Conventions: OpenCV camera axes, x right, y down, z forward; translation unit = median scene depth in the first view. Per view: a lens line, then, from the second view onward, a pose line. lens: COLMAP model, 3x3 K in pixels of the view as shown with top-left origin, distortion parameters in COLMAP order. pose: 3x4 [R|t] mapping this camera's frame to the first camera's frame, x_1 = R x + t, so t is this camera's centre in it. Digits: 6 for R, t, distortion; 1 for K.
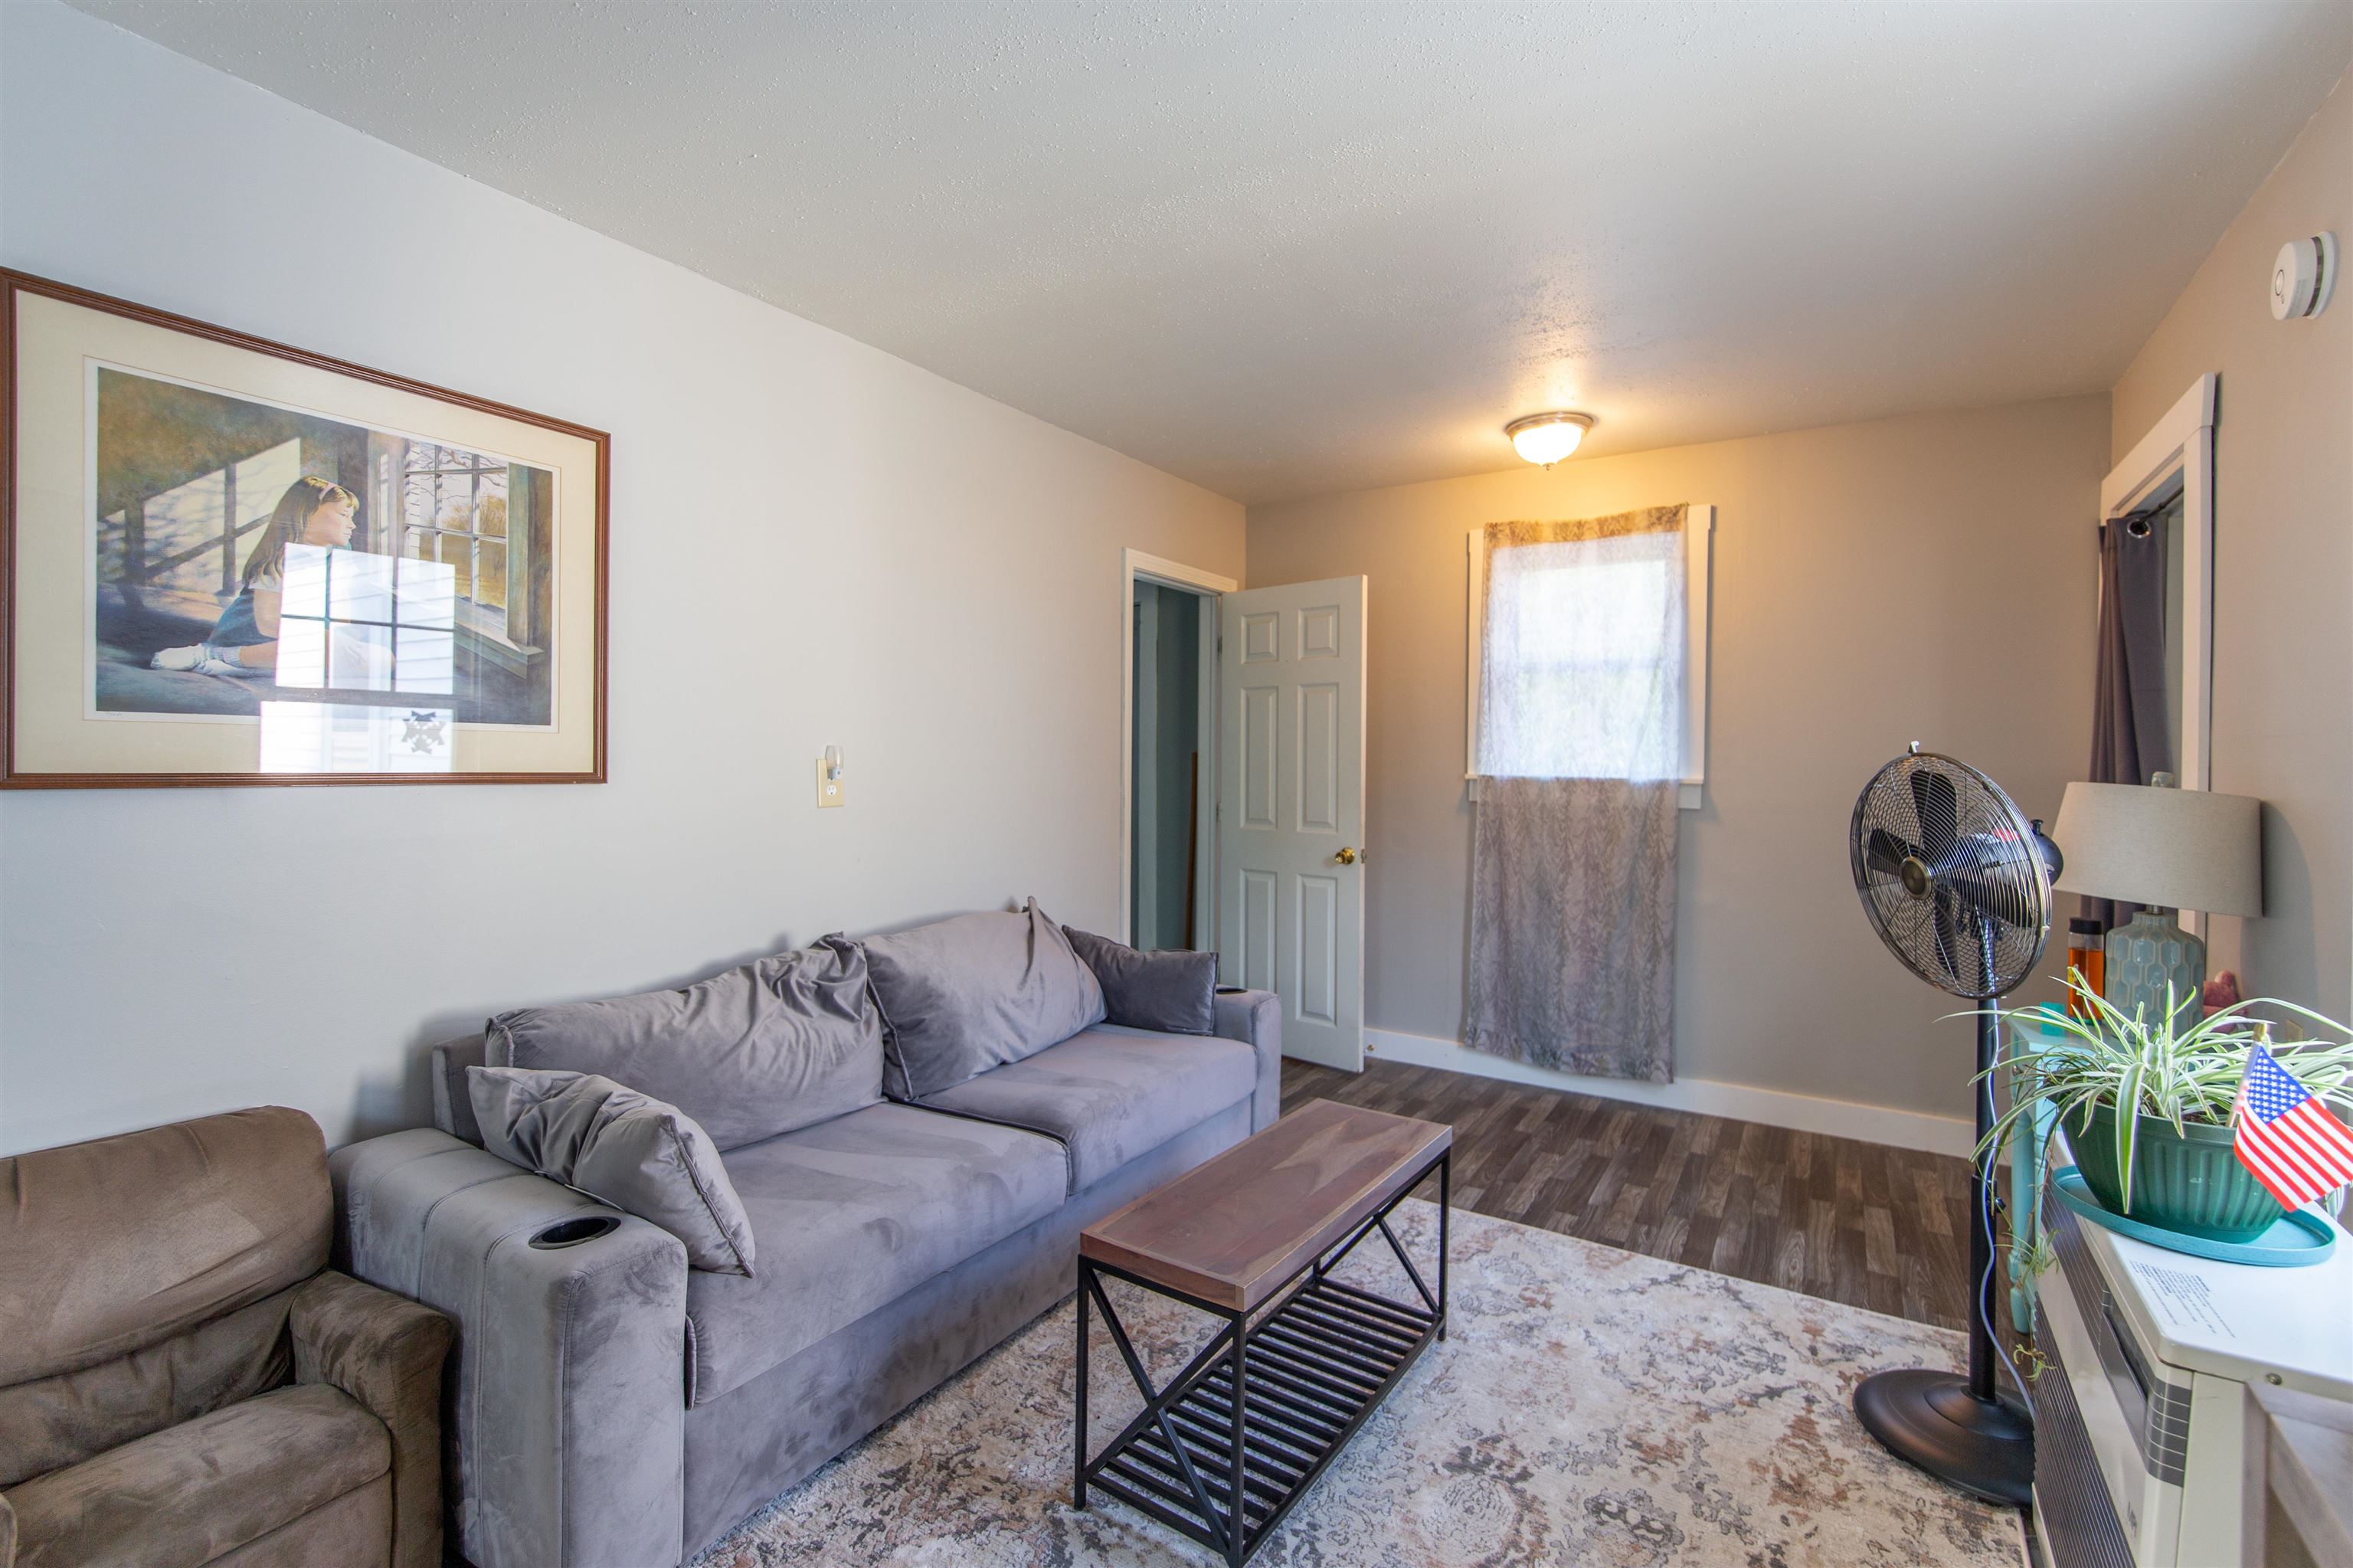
lens RADIAL K [[1022.1, 0, 1176.5], [0, 1022.1, 771.4], [0, 0, 1]] dist [0.000933, -0.000286]
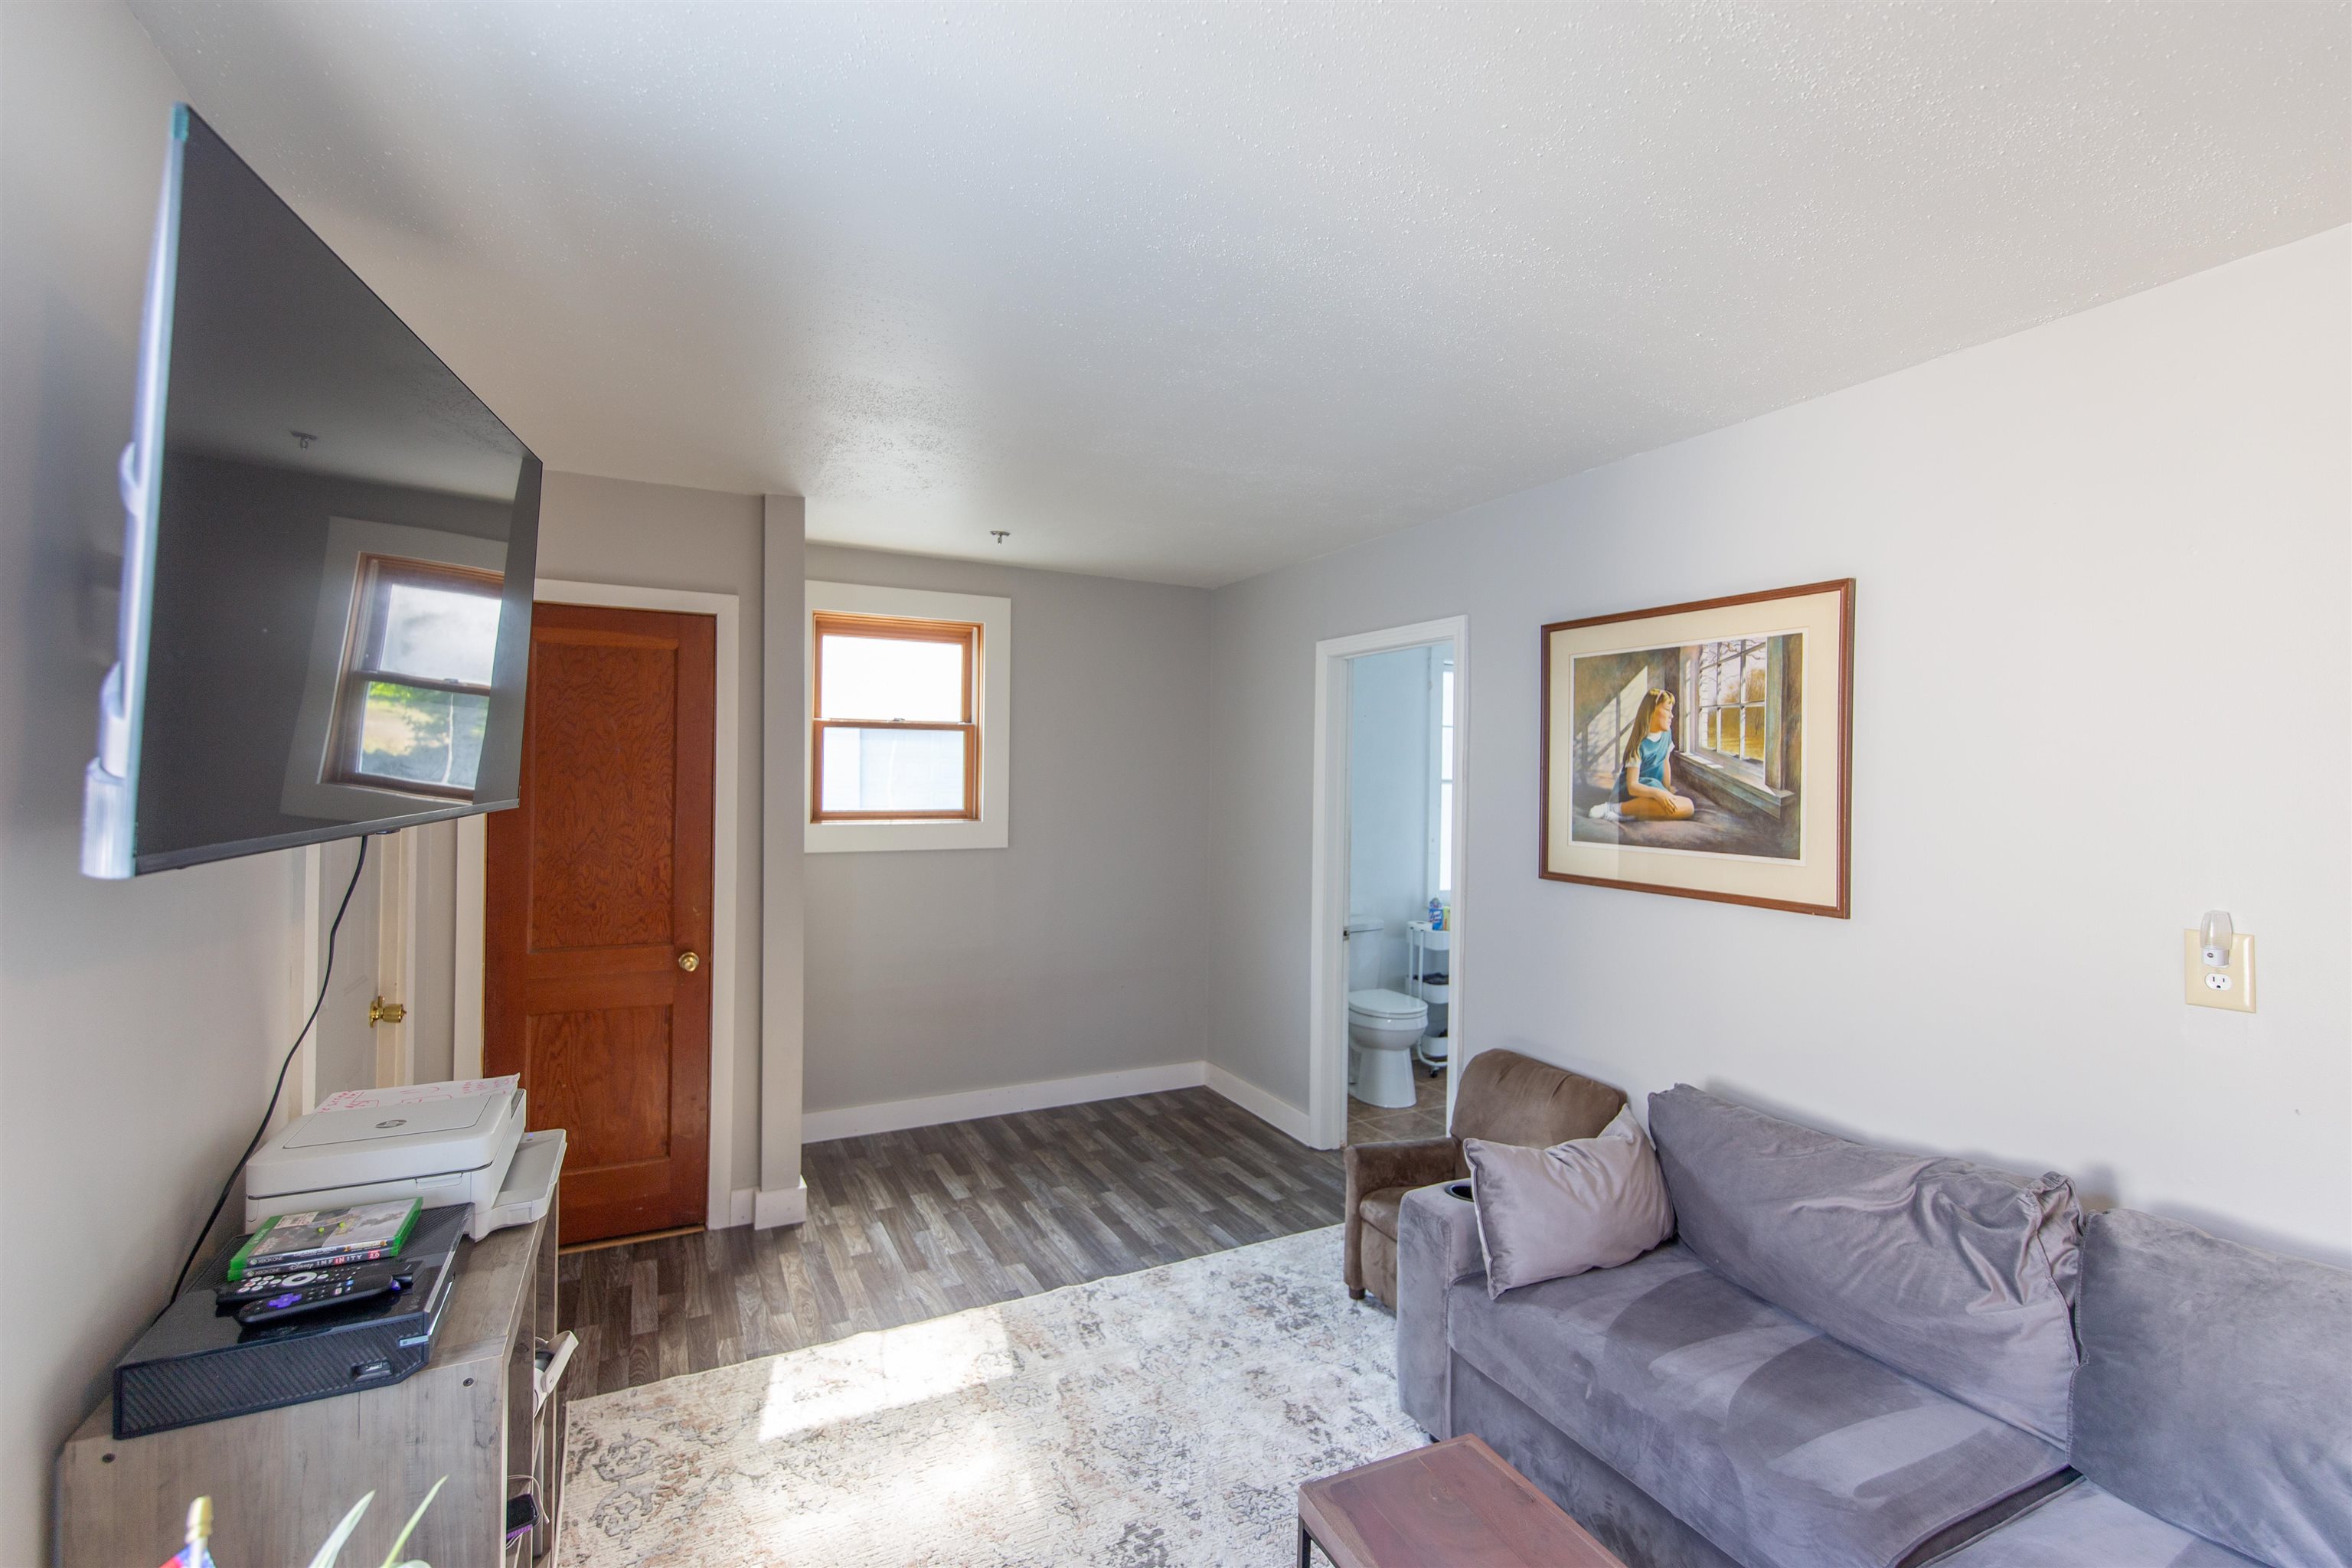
lens RADIAL K [[1020.6, 0, 1169.0], [0, 1020.6, 770.7], [0, 0, 1]] dist [0.000978, -0.000110]
pose [[-0.502153, -0.013942, -0.864666, 0.406539], [-0.024340, 0.999702, -0.001984, -0.072317], [0.864436, 0.020050, -0.502343, 0.564285]]
